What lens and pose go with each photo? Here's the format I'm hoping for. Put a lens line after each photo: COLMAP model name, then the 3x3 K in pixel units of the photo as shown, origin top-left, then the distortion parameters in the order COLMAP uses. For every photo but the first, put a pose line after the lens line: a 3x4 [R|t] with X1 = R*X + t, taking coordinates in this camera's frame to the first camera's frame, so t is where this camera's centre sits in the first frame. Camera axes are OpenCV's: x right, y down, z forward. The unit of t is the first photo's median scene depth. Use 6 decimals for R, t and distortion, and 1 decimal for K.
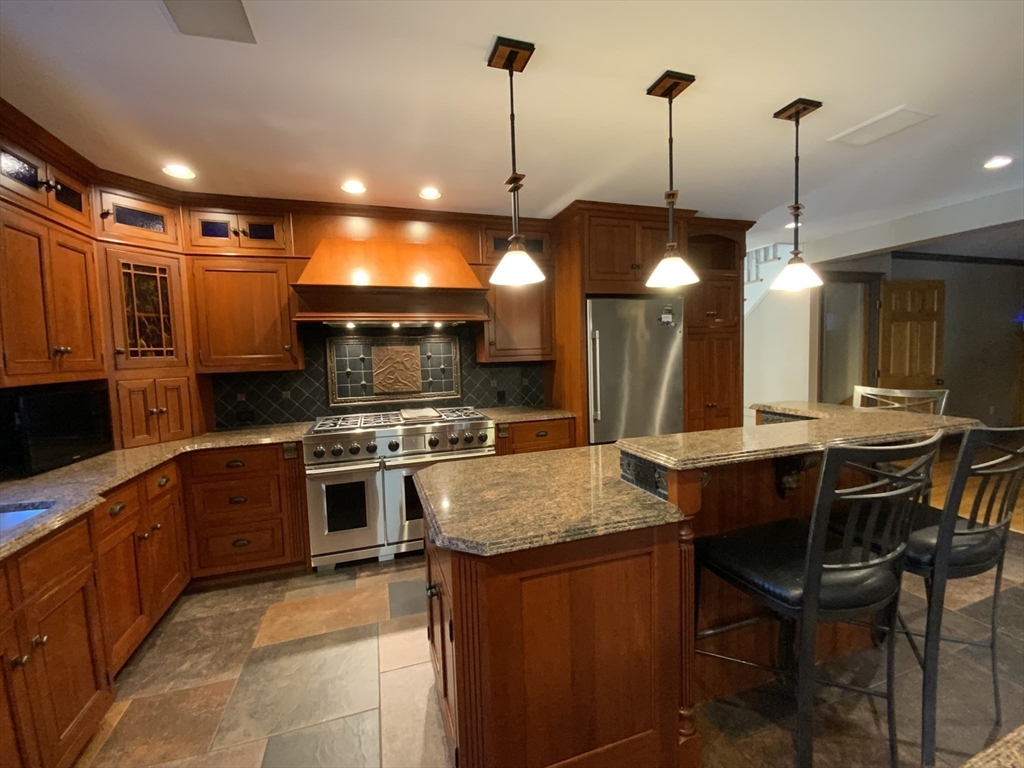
lens RADIAL K [[434.6, 0, 515.5], [0, 434.6, 383.5], [0, 0, 1]] dist [-0.004433, -0.002143]
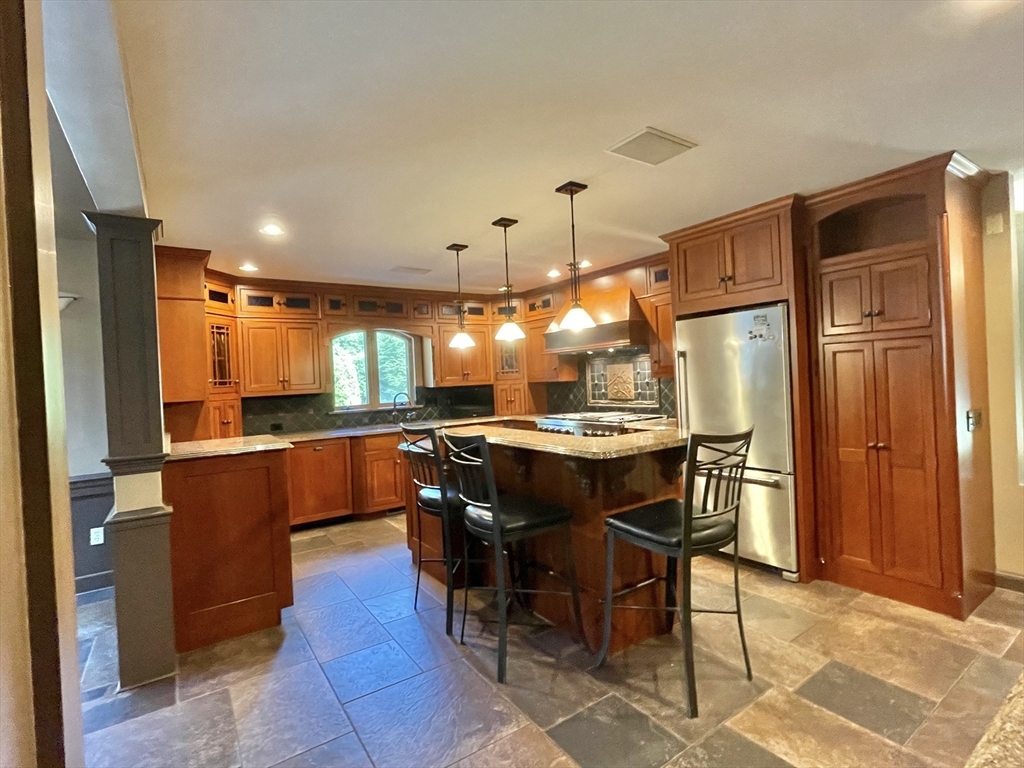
lens RADIAL K [[481.9, 0, 510.5], [0, 481.9, 382.3], [0, 0, 1]] dist [0.002157, 0.000062]
pose [[0.284887, 0.025518, -0.958221, 1.370632], [-0.030785, 0.999374, 0.017462, -0.060964], [0.958067, 0.024524, 0.285494, 0.319285]]
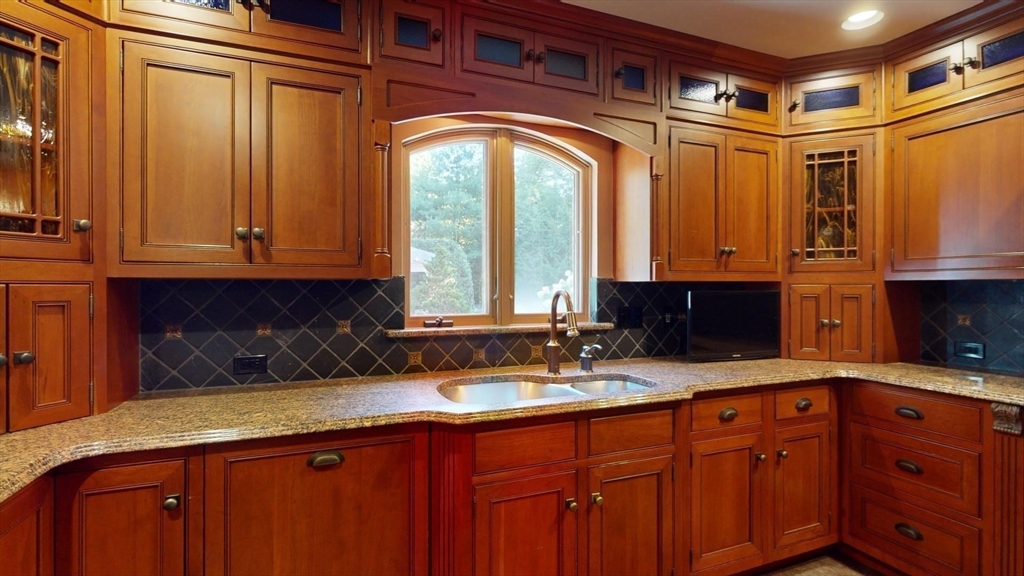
lens RADIAL K [[472.6, 0, 509.9], [0, 472.6, 291.1], [0, 0, 1]] dist [-0.002242, -0.001139]
pose [[0.056081, 0.039461, -0.997646, 0.047824], [-0.071106, 0.996839, 0.035432, 0.013369], [0.995891, 0.068952, 0.058710, 0.313532]]
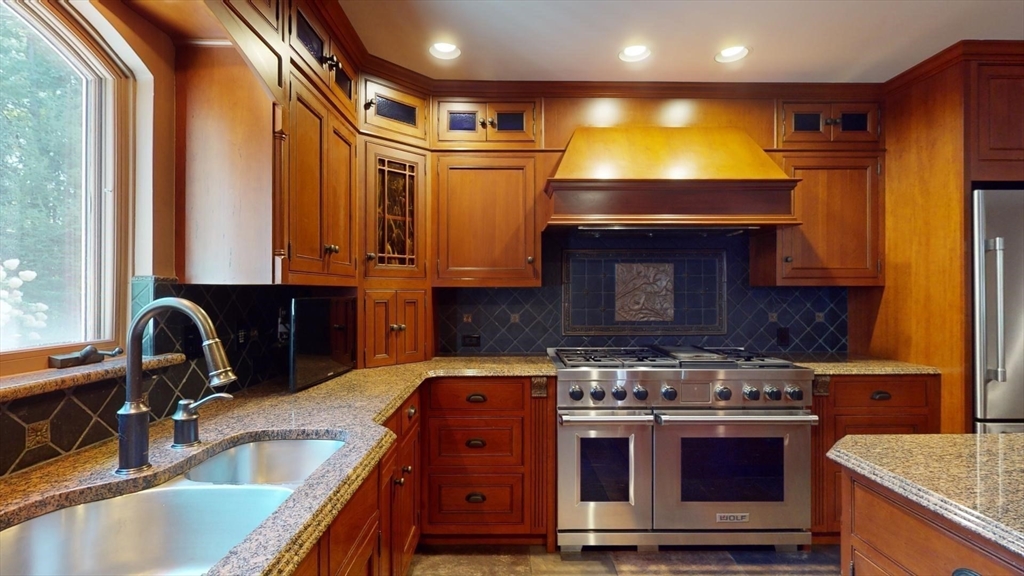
lens RADIAL K [[472.6, 0, 507.6], [0, 472.6, 290.3], [0, 0, 1]] dist [-0.002242, -0.001139]
pose [[0.949967, 0.029393, -0.310965, -0.315379], [-0.050603, 0.996893, -0.060362, 0.034361], [0.308225, 0.073078, 0.948503, 0.161378]]
